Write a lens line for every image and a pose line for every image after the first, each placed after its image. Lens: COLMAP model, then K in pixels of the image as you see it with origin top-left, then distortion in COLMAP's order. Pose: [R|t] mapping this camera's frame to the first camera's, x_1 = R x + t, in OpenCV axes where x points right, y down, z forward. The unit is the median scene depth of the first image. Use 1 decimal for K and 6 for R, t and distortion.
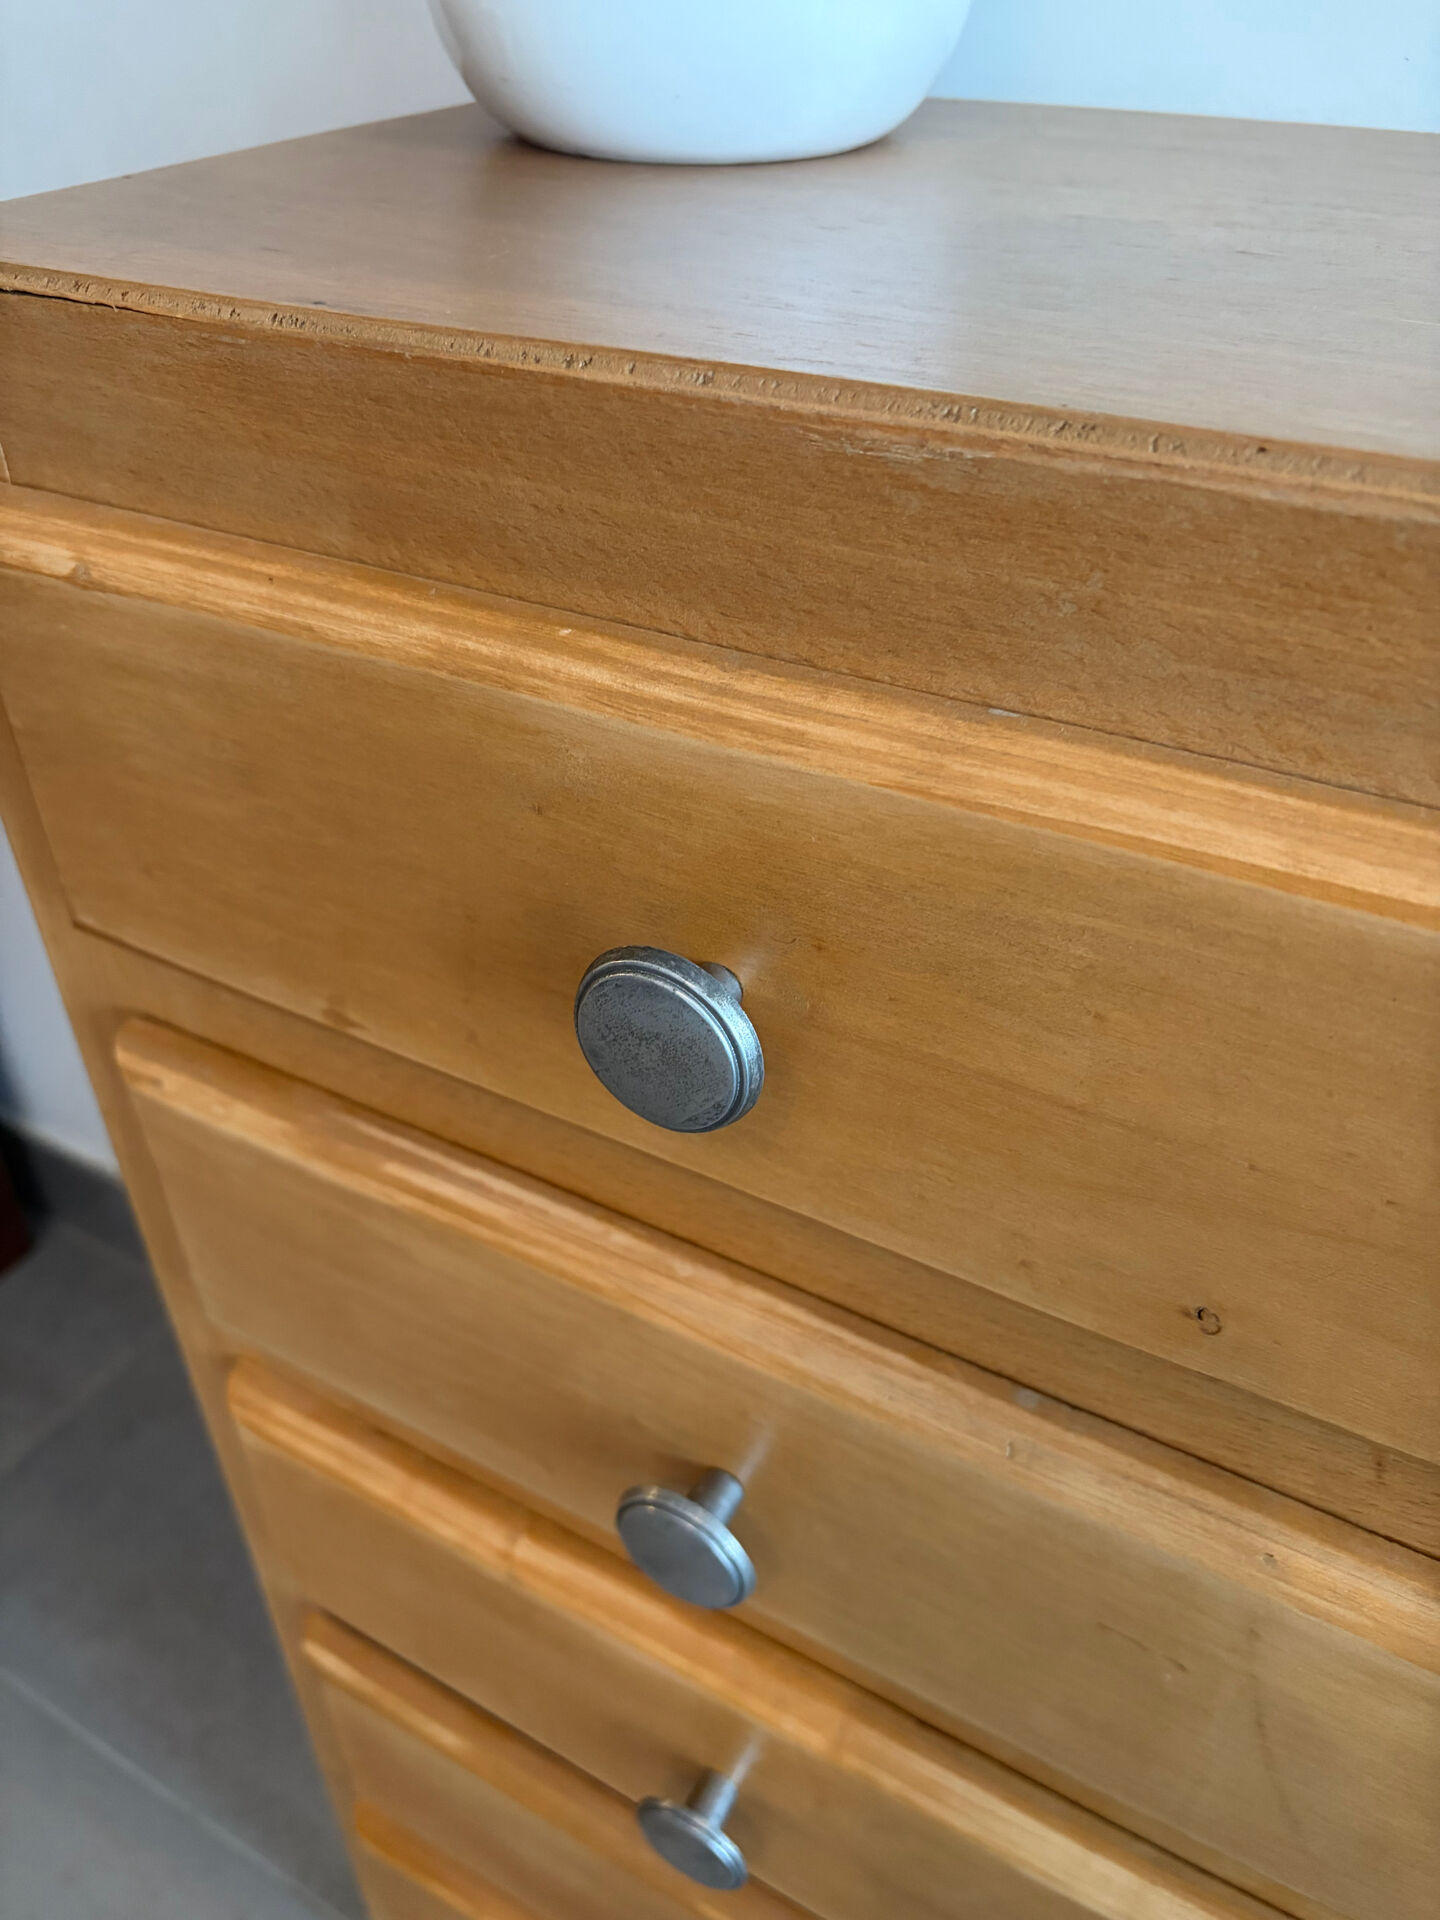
lens RADIAL K [[1480.8, 0, 720.0], [0, 1480.8, 960.0], [0, 0, 1]] dist [0.011206, 0.005032]
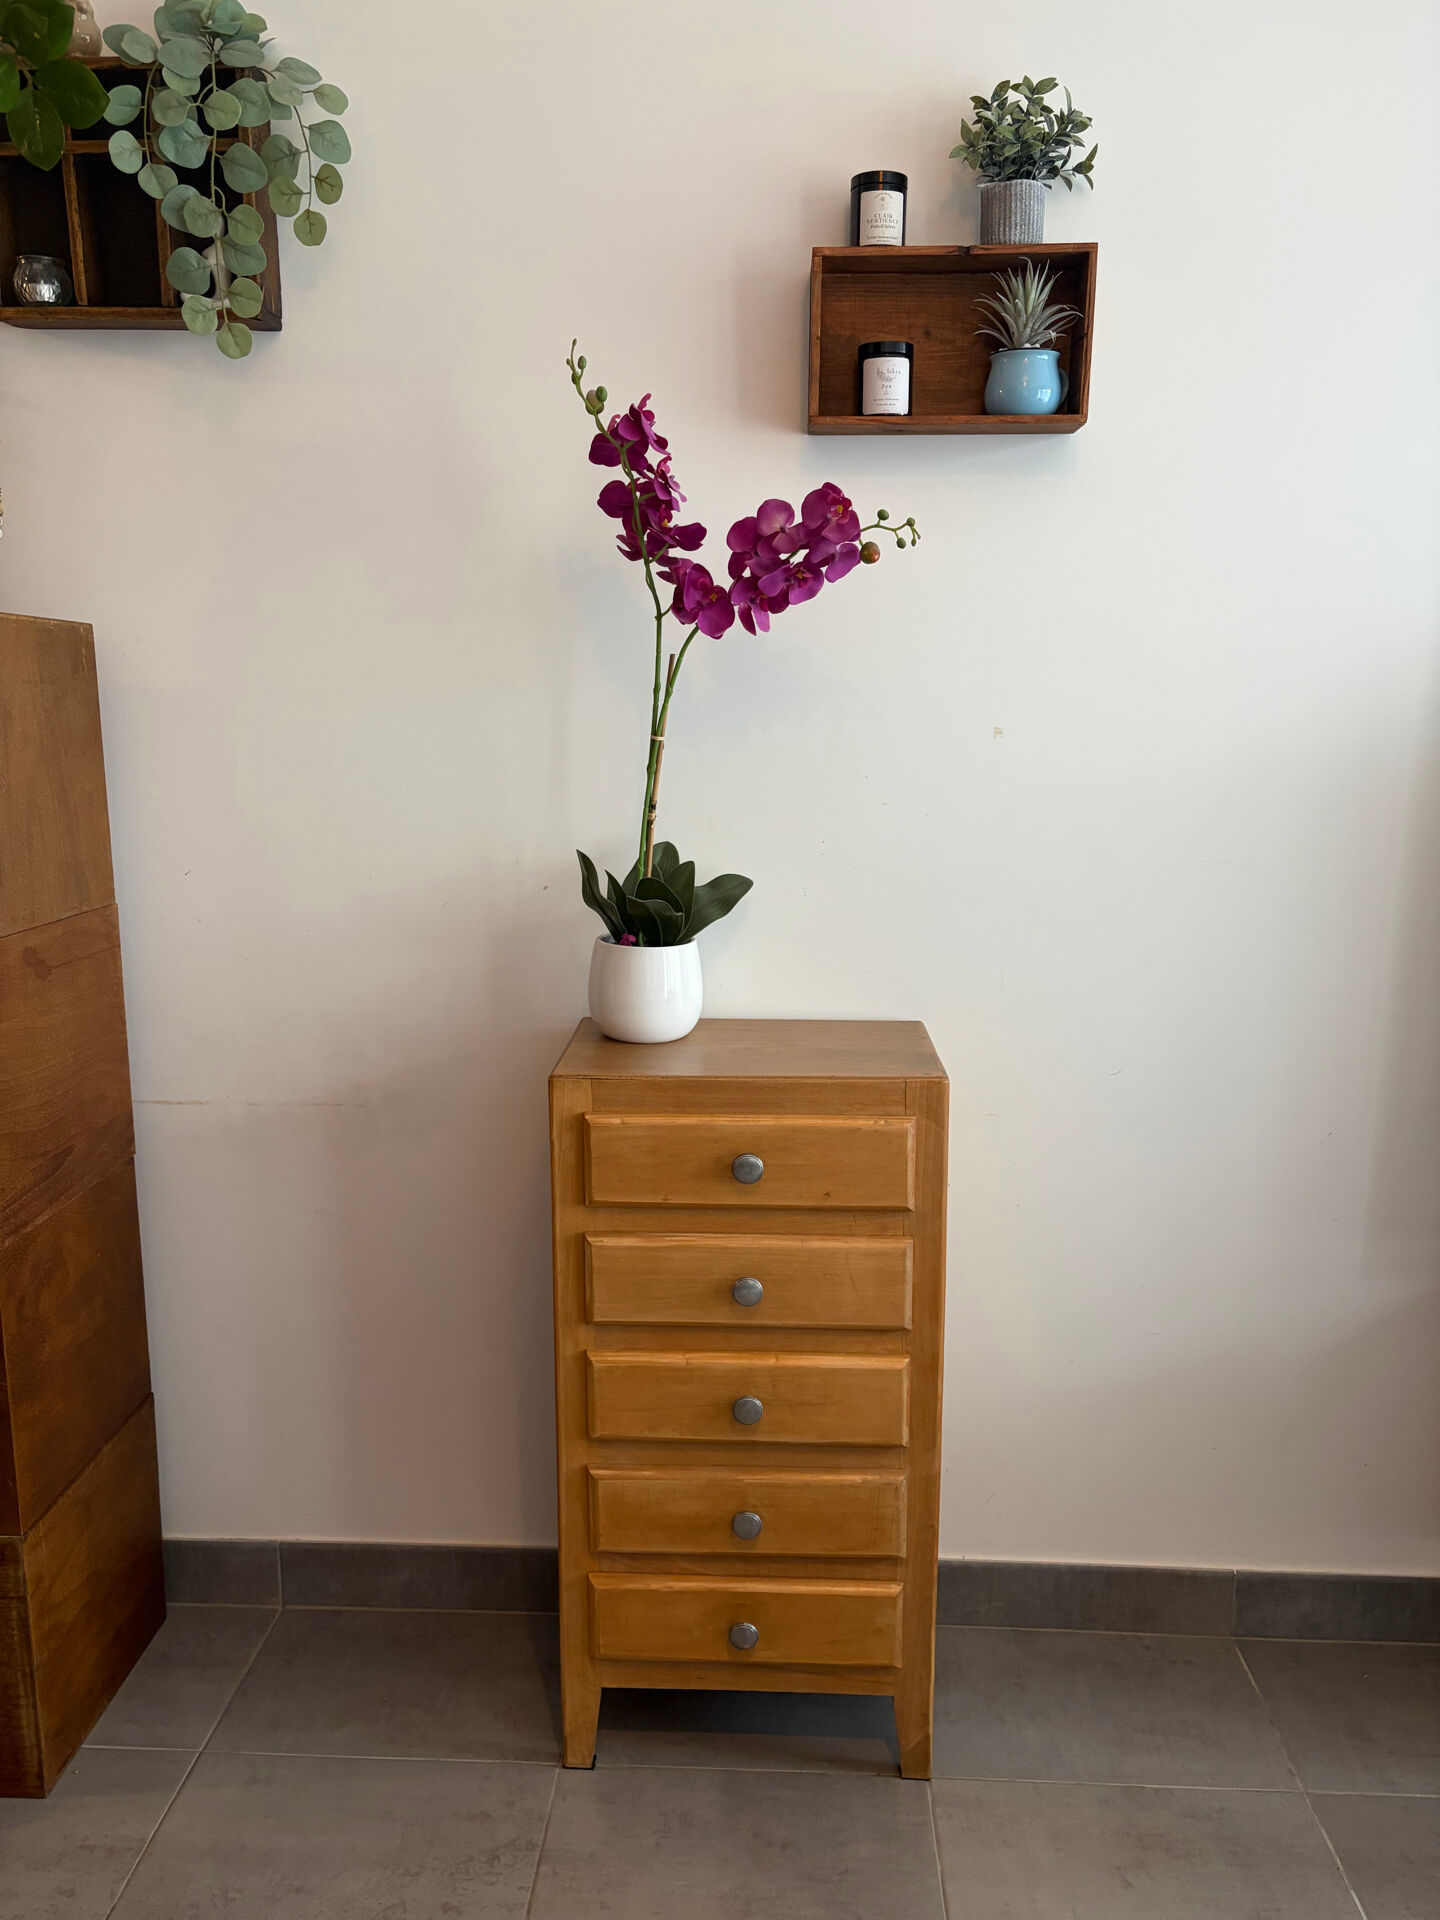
lens RADIAL K [[1456.9, 0, 714.3], [0, 1456.9, 958.4], [0, 0, 1]] dist [0.065184, -0.097967]
pose [[0.888332, -0.074660, 0.453091, -2.921065], [0.266032, 0.887917, -0.375273, 1.554522], [-0.374290, 0.453904, 0.808627, -4.466059]]
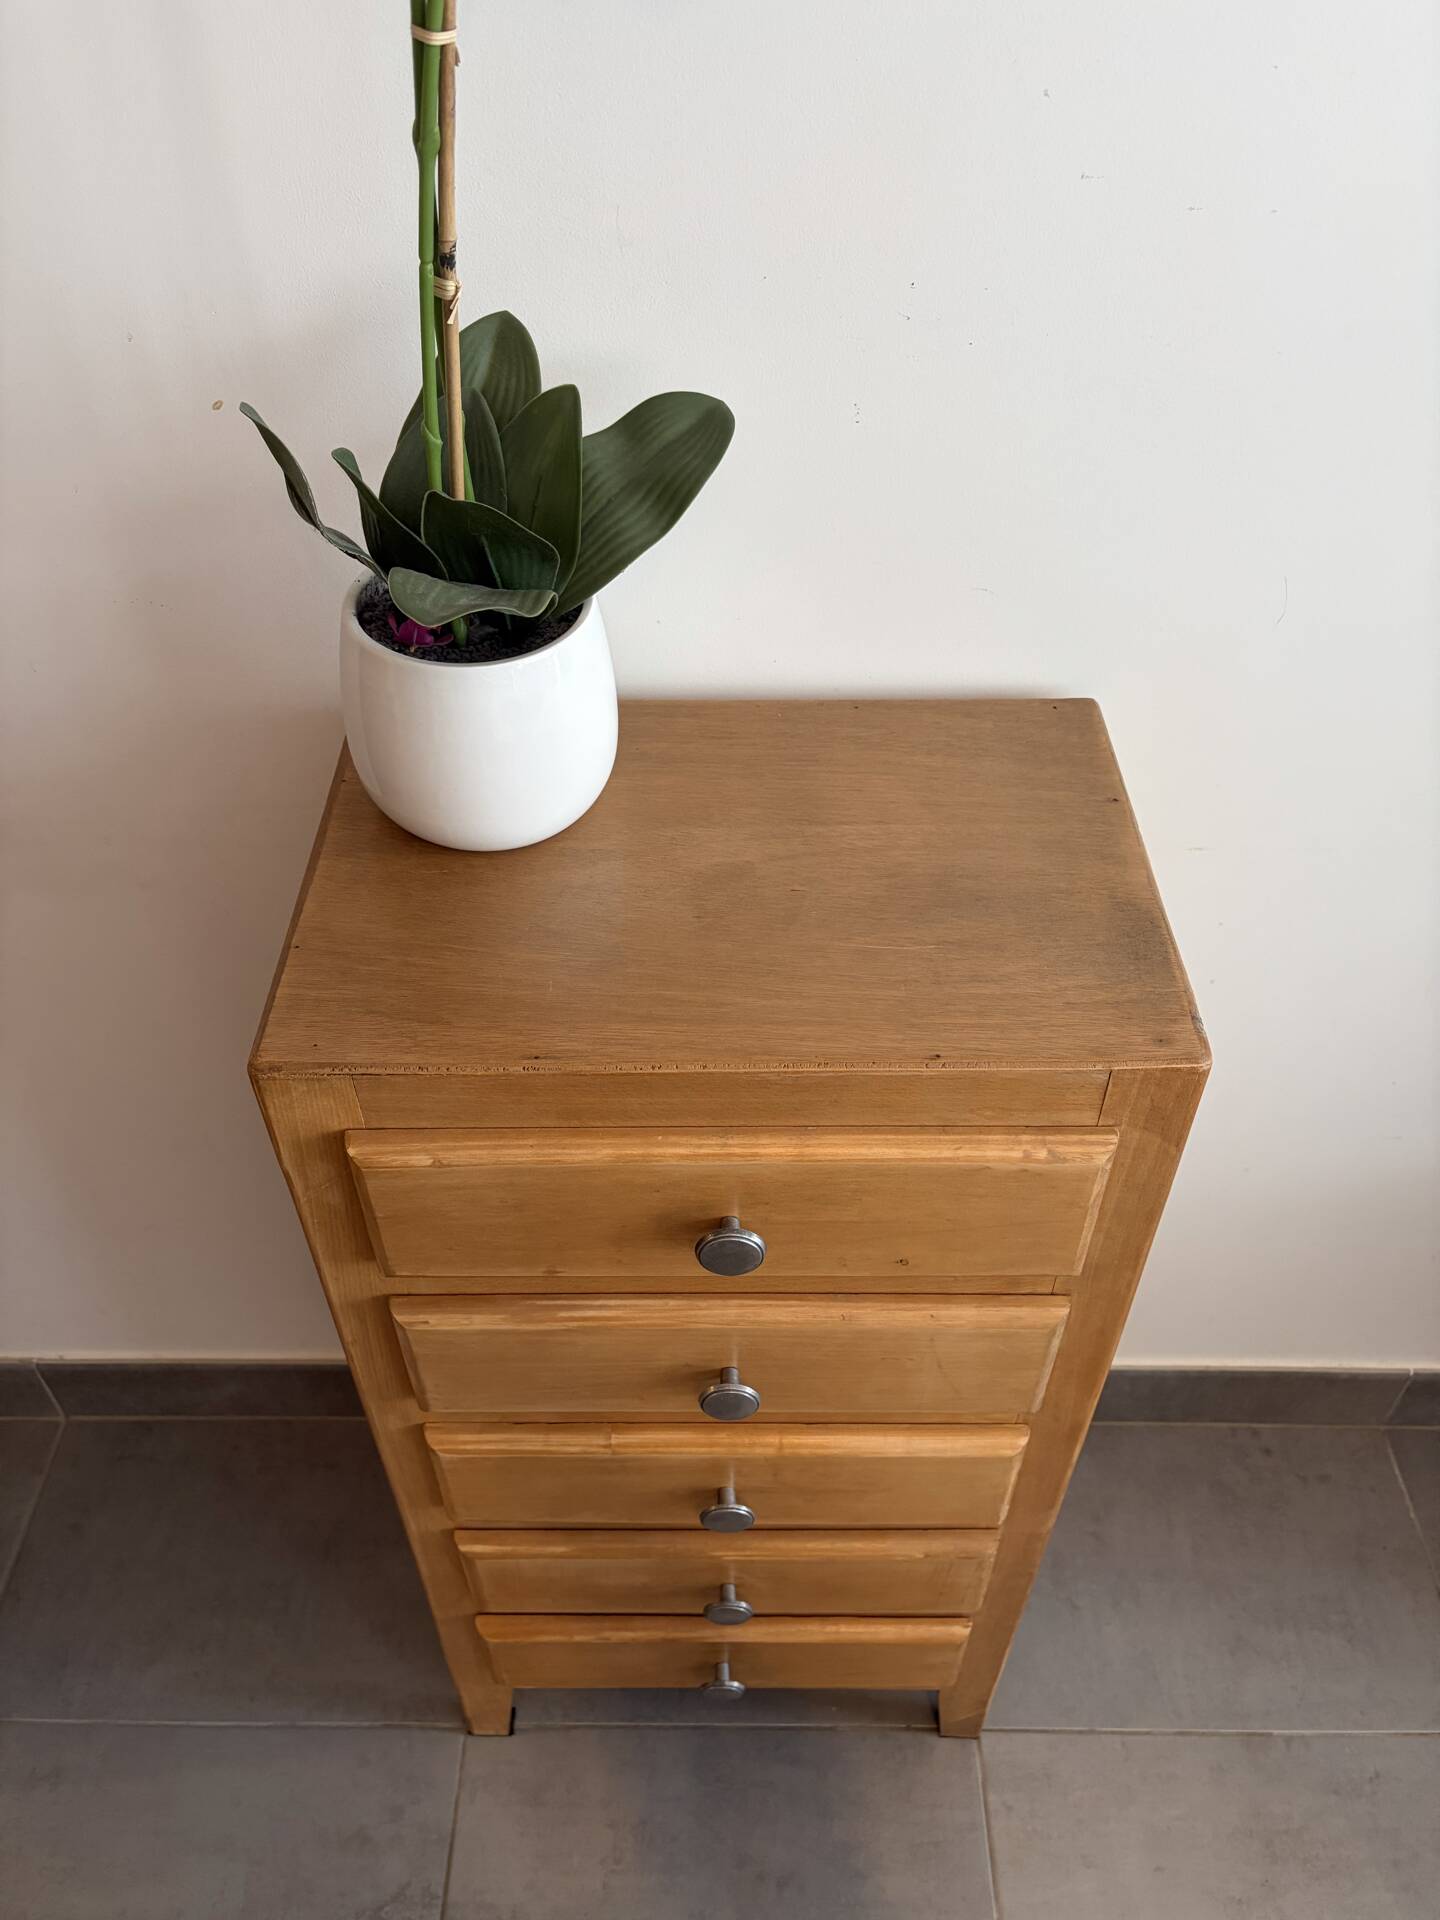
lens RADIAL K [[1448.1, 0, 713.7], [0, 1448.1, 967.9], [0, 0, 1]] dist [0.083627, -0.119989]
pose [[0.869241, -0.341354, 0.357628, -0.869452], [0.287189, 0.937449, 0.196756, -1.009313], [-0.402421, -0.068322, 0.912901, -1.538601]]
